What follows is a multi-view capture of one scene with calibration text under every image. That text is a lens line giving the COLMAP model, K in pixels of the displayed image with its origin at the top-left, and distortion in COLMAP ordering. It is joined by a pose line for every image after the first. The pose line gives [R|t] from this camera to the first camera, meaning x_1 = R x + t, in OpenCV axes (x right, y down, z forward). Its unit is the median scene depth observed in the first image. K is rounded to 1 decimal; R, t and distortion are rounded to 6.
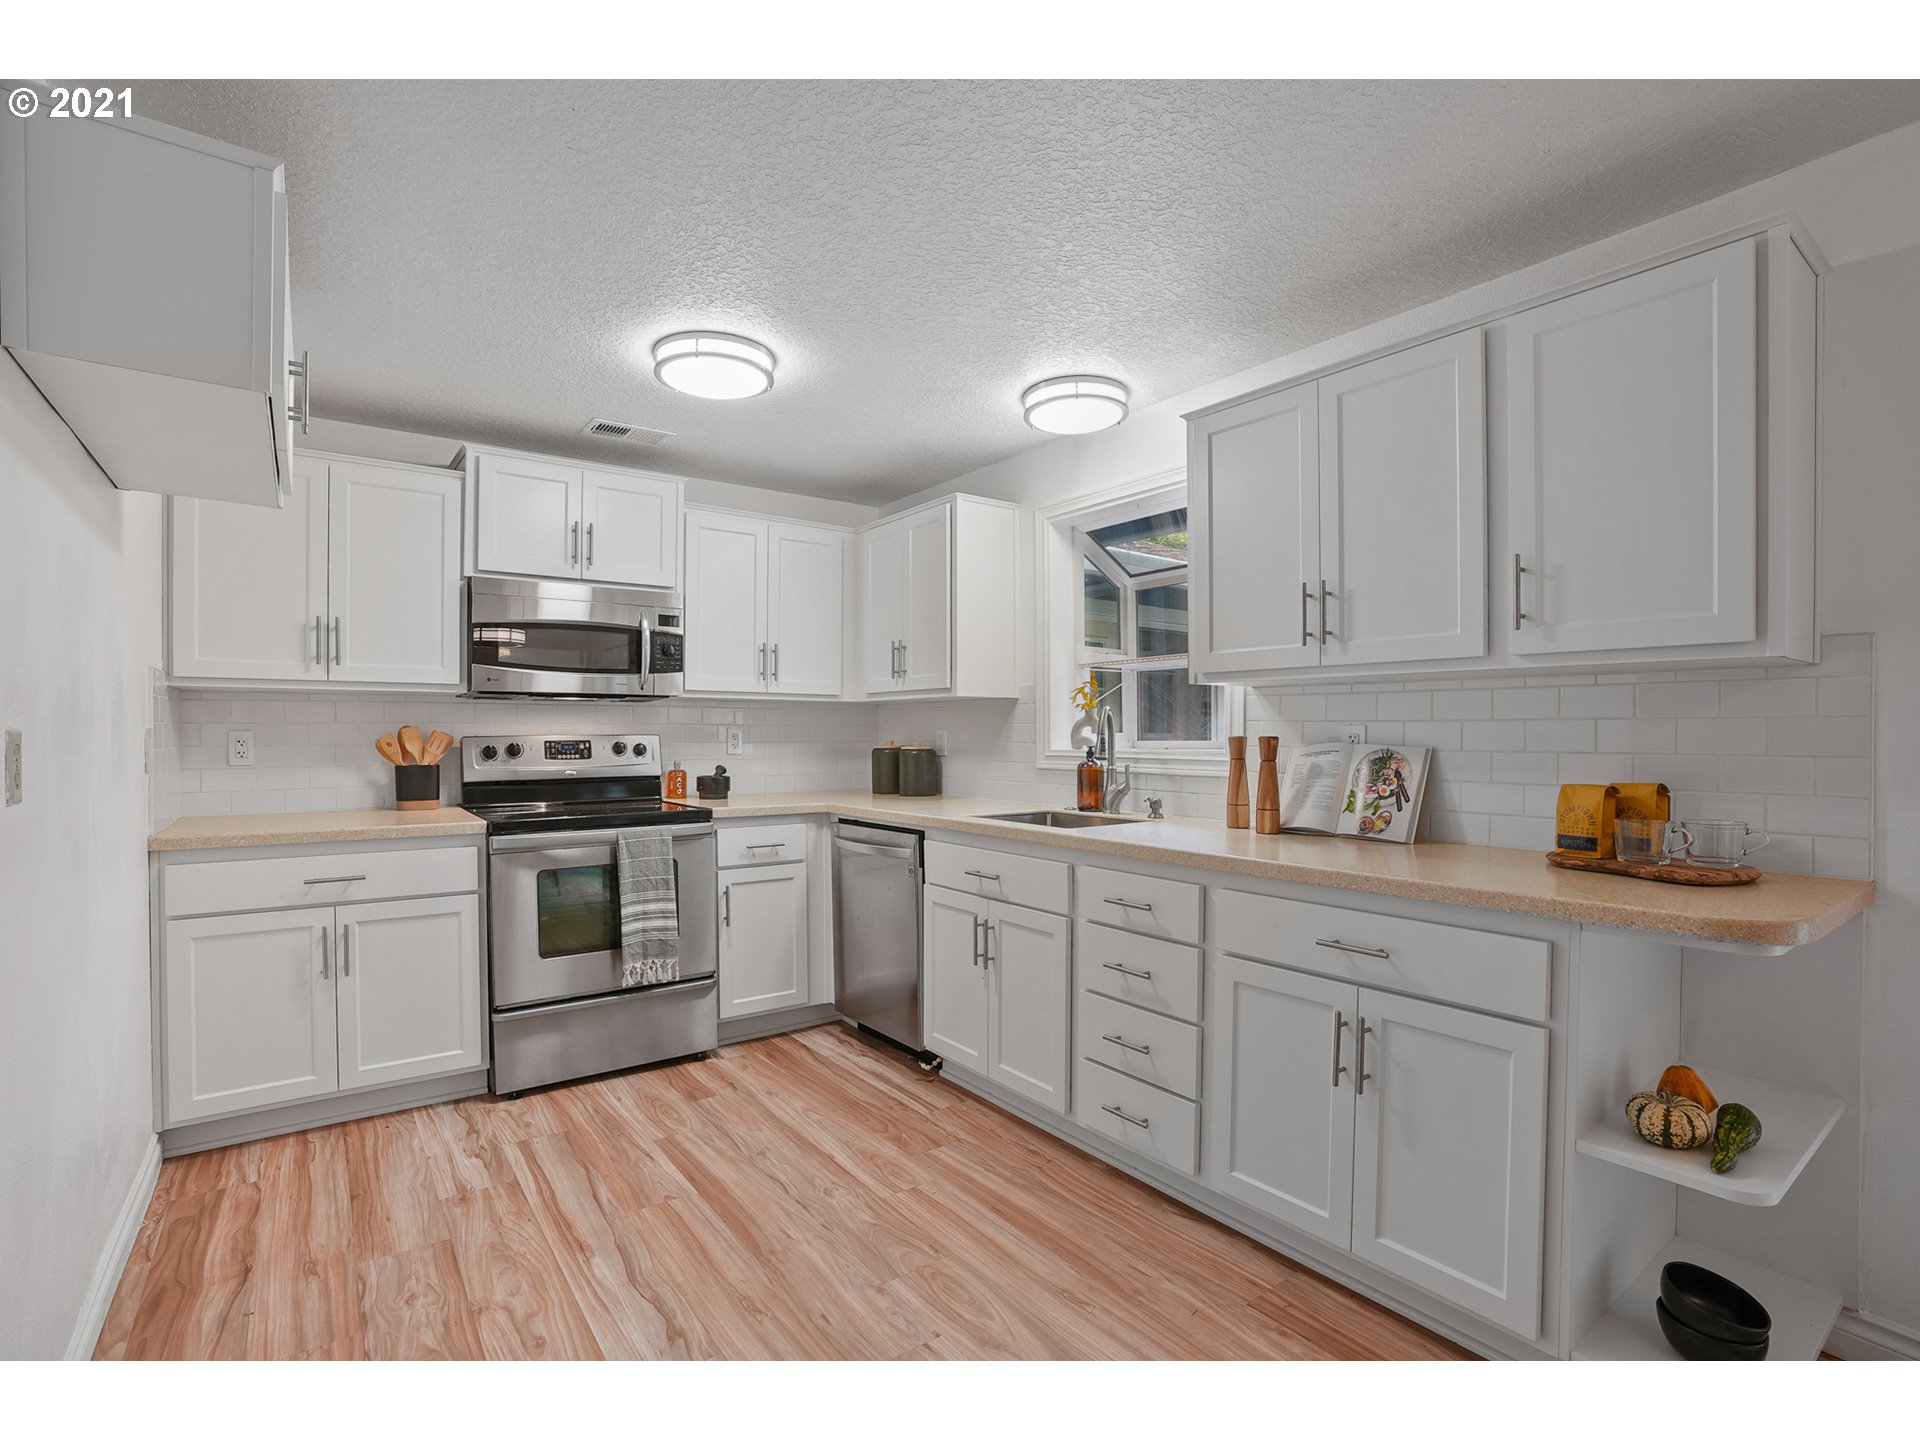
lens RADIAL K [[915.8, 0, 967.0], [0, 915.8, 749.7], [0, 0, 1]] dist [-0.072280, 0.031156]
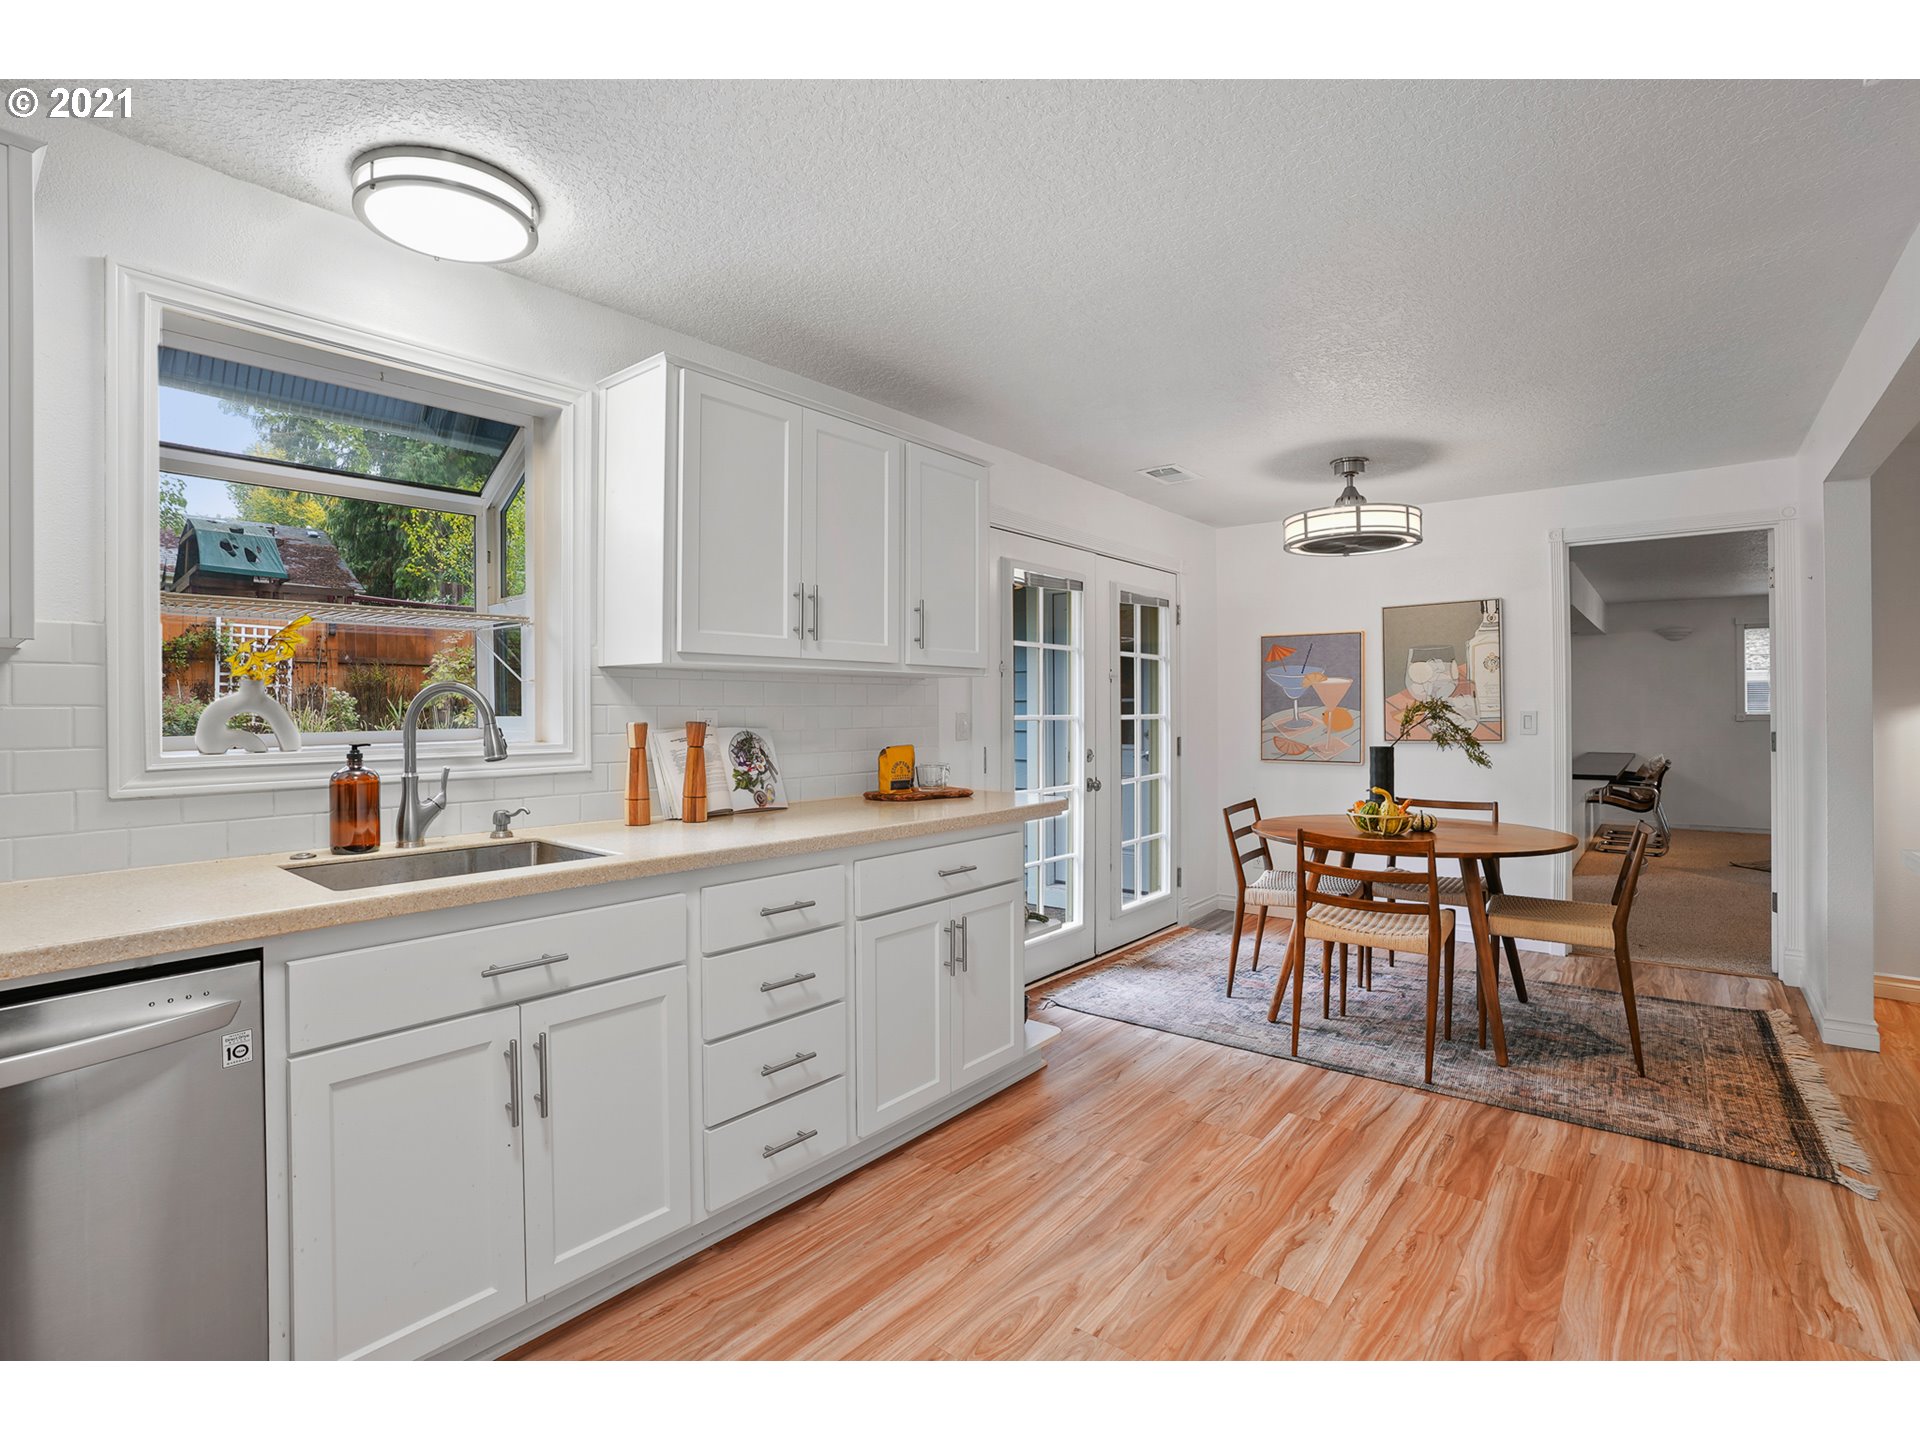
lens RADIAL K [[903.0, 0, 972.4], [0, 903.0, 714.5], [0, 0, 1]] dist [-0.066432, 0.028859]
pose [[-0.253470, -0.007536, 0.967314, -0.605846], [0.021195, 0.999686, 0.013342, -0.026057], [-0.967111, 0.023884, -0.253231, 0.865073]]
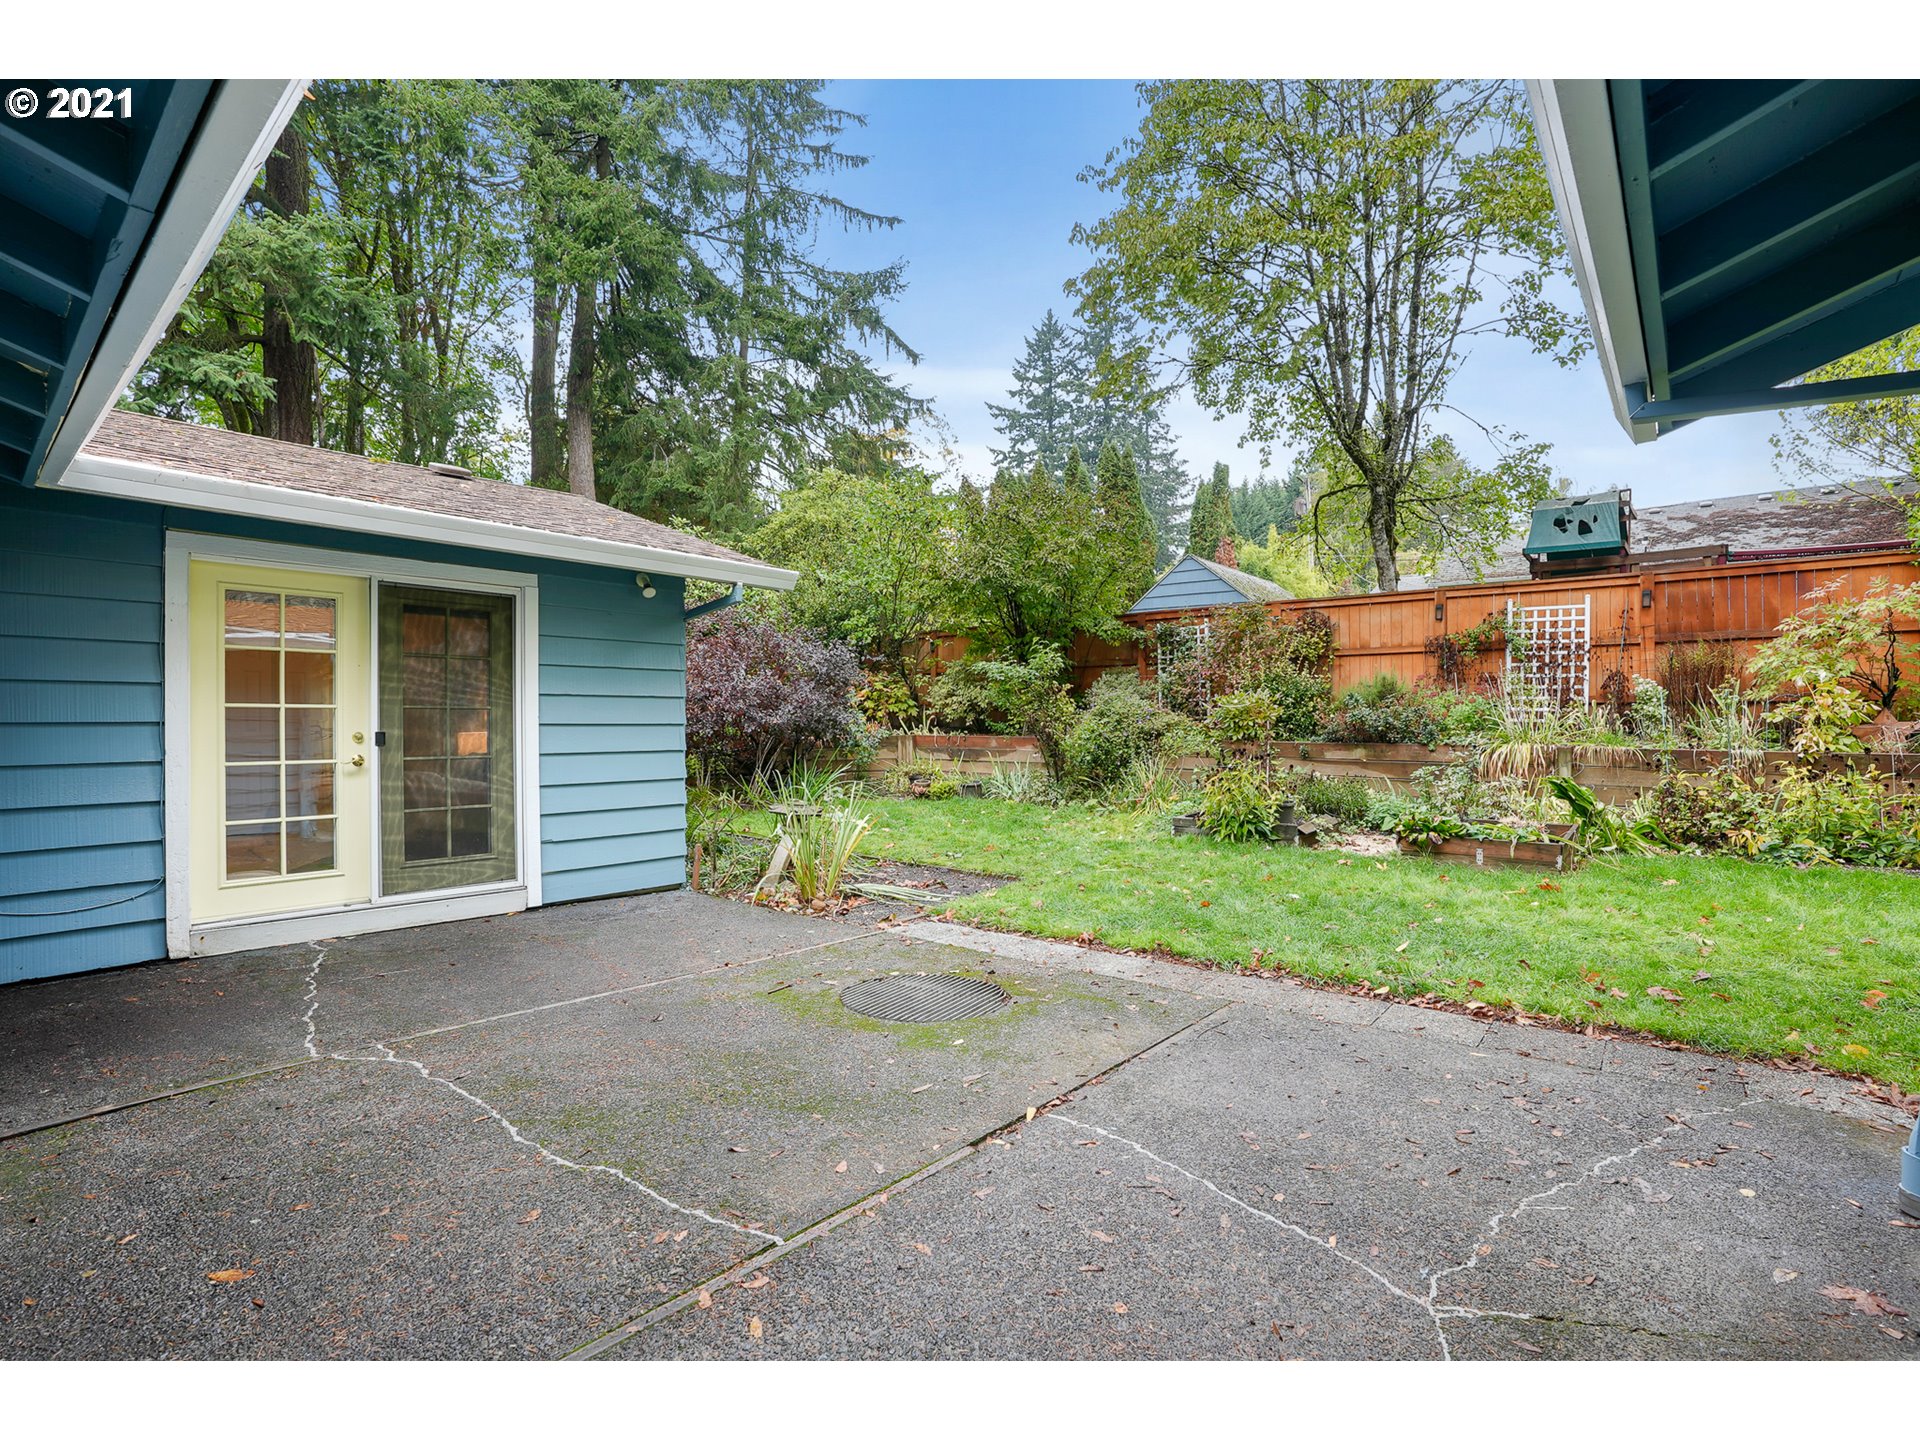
lens RADIAL K [[903.0, 0, 972.4], [0, 903.0, 714.5], [0, 0, 1]] dist [-0.066432, 0.028859]
pose [[0.970981, -0.005275, 0.239098, 1.185855], [0.011622, 0.999616, -0.025145, 0.048202], [-0.238874, 0.027194, 0.970670, 0.095399]]
